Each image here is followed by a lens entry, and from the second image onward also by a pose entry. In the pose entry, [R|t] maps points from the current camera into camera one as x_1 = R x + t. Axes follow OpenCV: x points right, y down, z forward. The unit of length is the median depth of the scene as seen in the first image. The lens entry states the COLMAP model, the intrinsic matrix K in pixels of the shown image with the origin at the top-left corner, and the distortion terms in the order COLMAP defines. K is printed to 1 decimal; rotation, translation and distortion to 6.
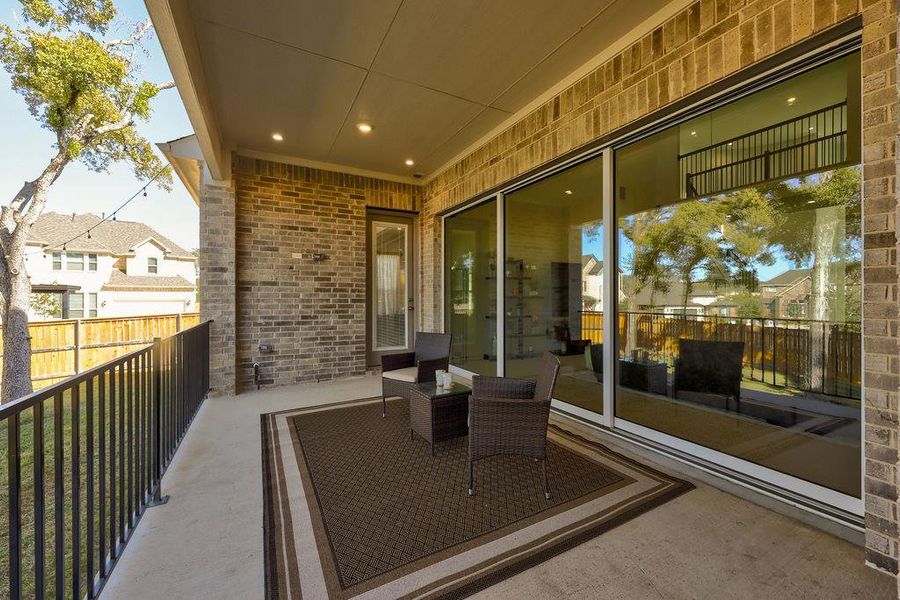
lens RADIAL K [[363.9, 0, 452.1], [0, 363.9, 297.4], [0, 0, 1]] dist [-0.002466, -0.000063]
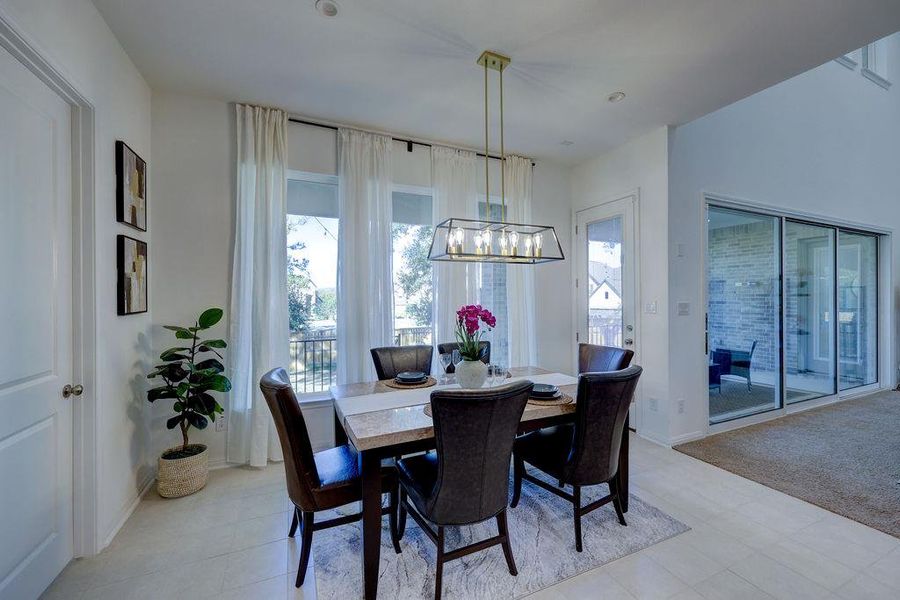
lens RADIAL K [[363.9, 0, 453.1], [0, 363.9, 297.4], [0, 0, 1]] dist [-0.002466, -0.000063]
pose [[-0.071634, 0.000208, -0.997431, 1.176245], [0.002148, 0.999998, 0.000054, -0.061328], [0.997429, -0.002138, -0.071634, -0.086550]]
